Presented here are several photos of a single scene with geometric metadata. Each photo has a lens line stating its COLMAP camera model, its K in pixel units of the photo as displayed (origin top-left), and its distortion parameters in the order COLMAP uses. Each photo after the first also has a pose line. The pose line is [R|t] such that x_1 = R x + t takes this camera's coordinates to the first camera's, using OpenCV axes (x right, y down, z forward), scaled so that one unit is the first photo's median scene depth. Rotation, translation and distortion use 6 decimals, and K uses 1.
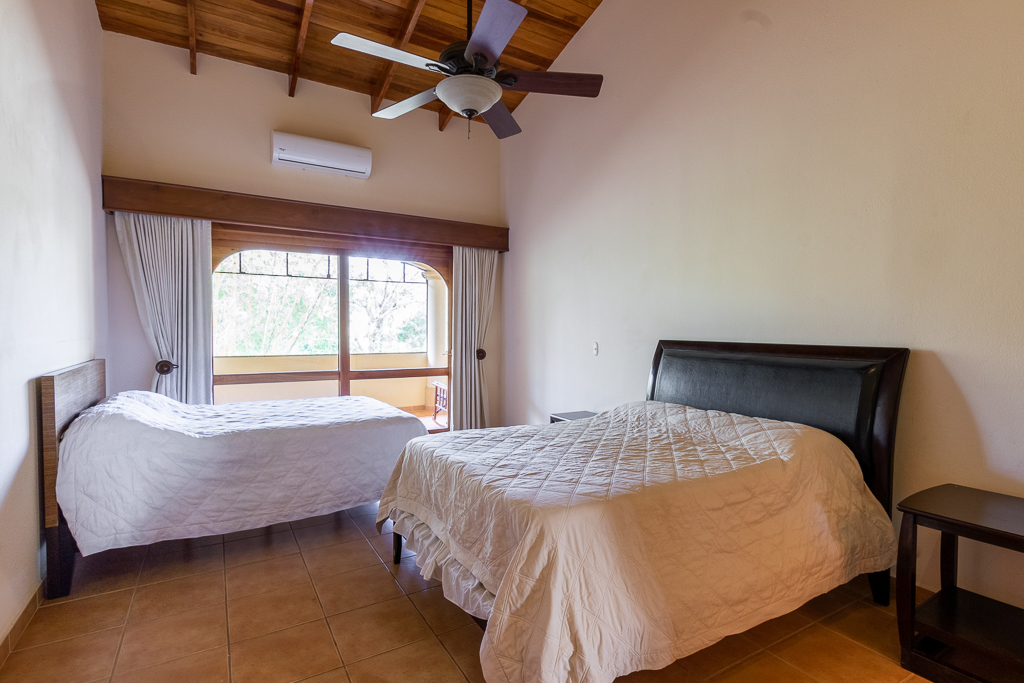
lens RADIAL K [[504.0, 0, 504.7], [0, 504.0, 342.8], [0, 0, 1]] dist [0.009739, 0.000019]
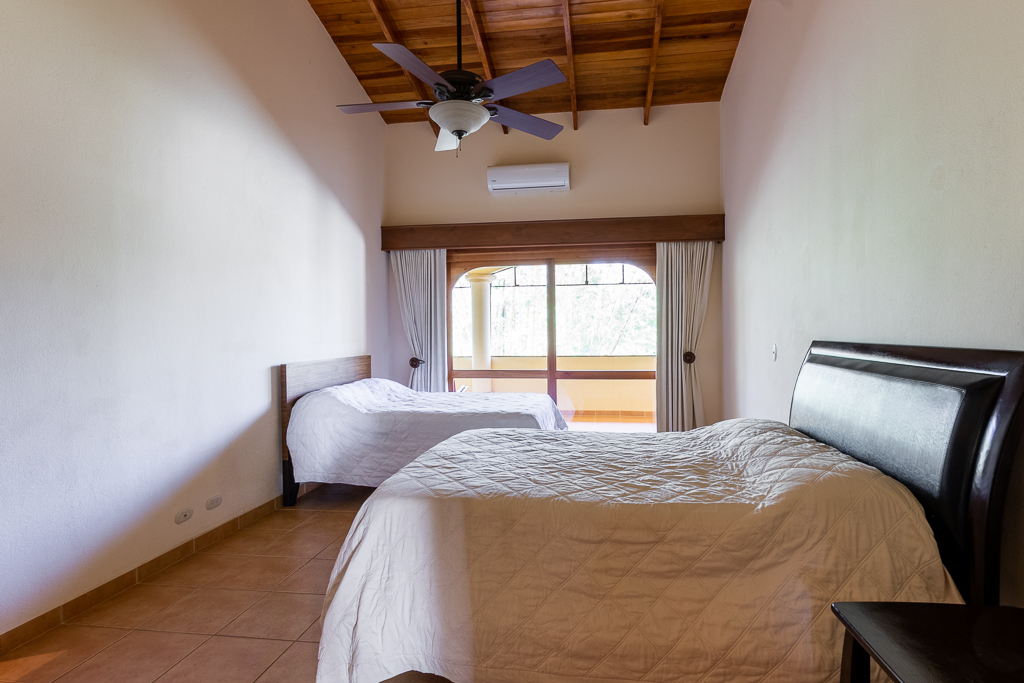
lens RADIAL K [[504.0, 0, 502.3], [0, 504.0, 338.5], [0, 0, 1]] dist [0.009739, 0.000019]
pose [[0.782501, -0.006406, -0.622616, 0.517459], [-0.002472, 0.999907, -0.013395, 0.002788], [0.622644, 0.012021, 0.782413, 0.157426]]
